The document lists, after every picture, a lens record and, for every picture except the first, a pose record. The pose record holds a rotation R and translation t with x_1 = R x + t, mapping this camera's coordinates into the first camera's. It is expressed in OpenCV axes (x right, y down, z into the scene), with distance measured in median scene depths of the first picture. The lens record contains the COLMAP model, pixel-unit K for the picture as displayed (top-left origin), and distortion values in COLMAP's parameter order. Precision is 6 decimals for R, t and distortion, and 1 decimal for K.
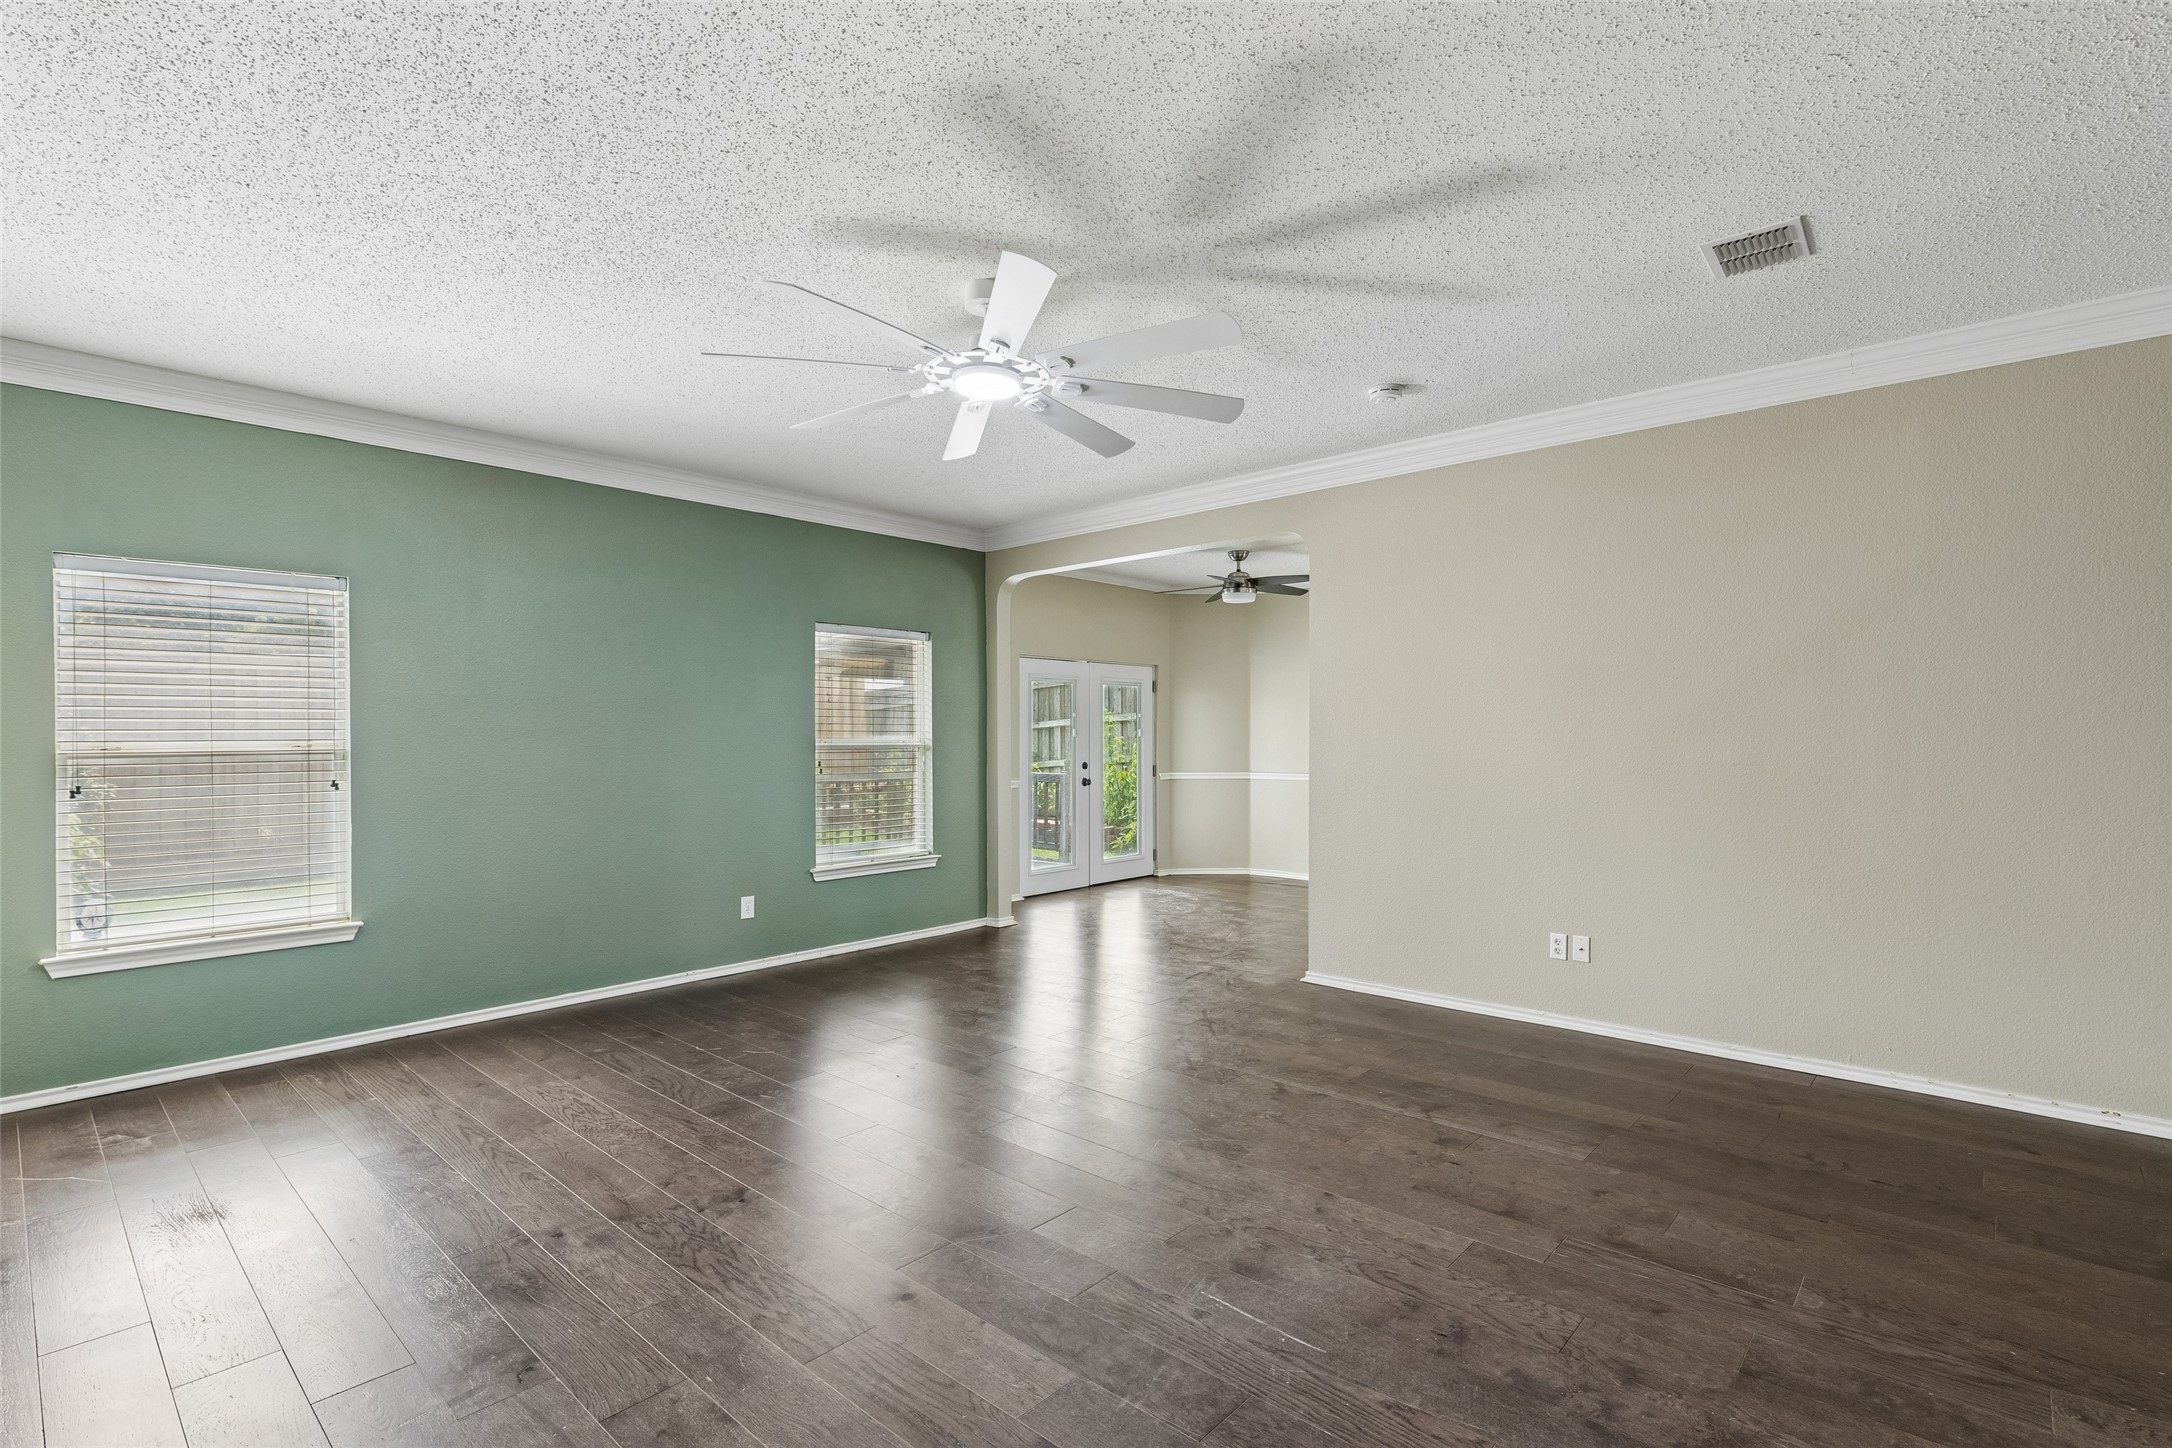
lens RADIAL K [[1038.1, 0, 1085.3], [0, 1038.1, 731.4], [0, 0, 1]] dist [0.000909, 0.000254]
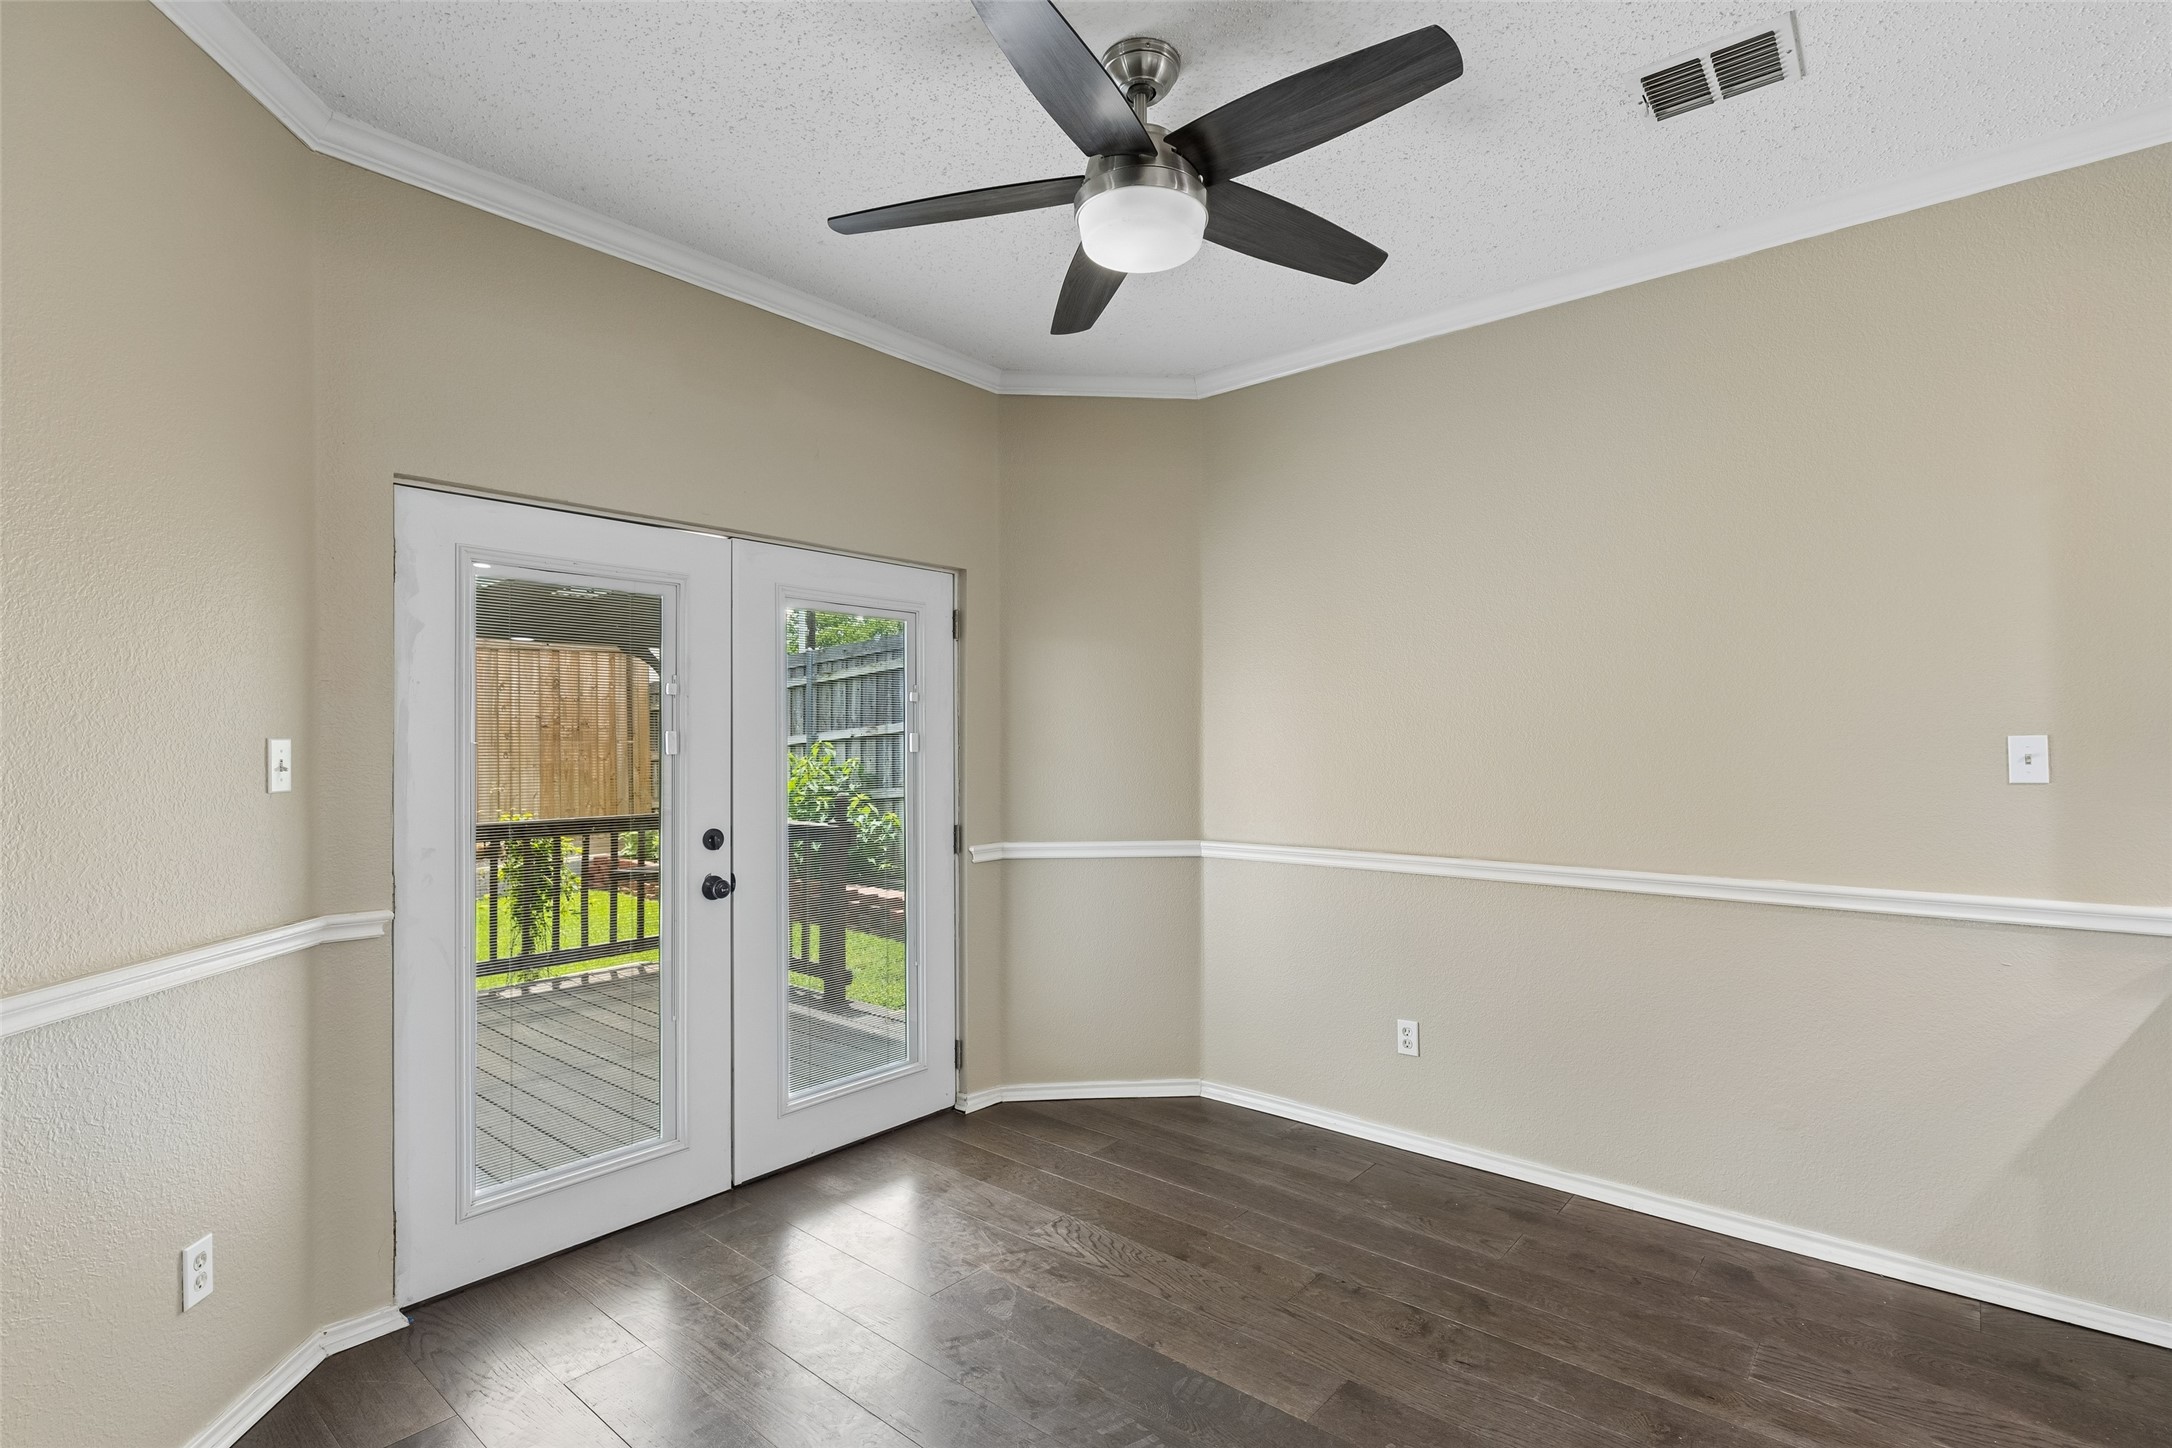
lens RADIAL K [[1038.1, 0, 1099.7], [0, 1038.1, 730.6], [0, 0, 1]] dist [0.000909, 0.000254]
pose [[0.999311, -0.001078, 0.037109, 0.105276], [0.001458, 0.999947, -0.010222, 0.000924], [-0.037096, 0.010269, 0.999259, 0.607098]]
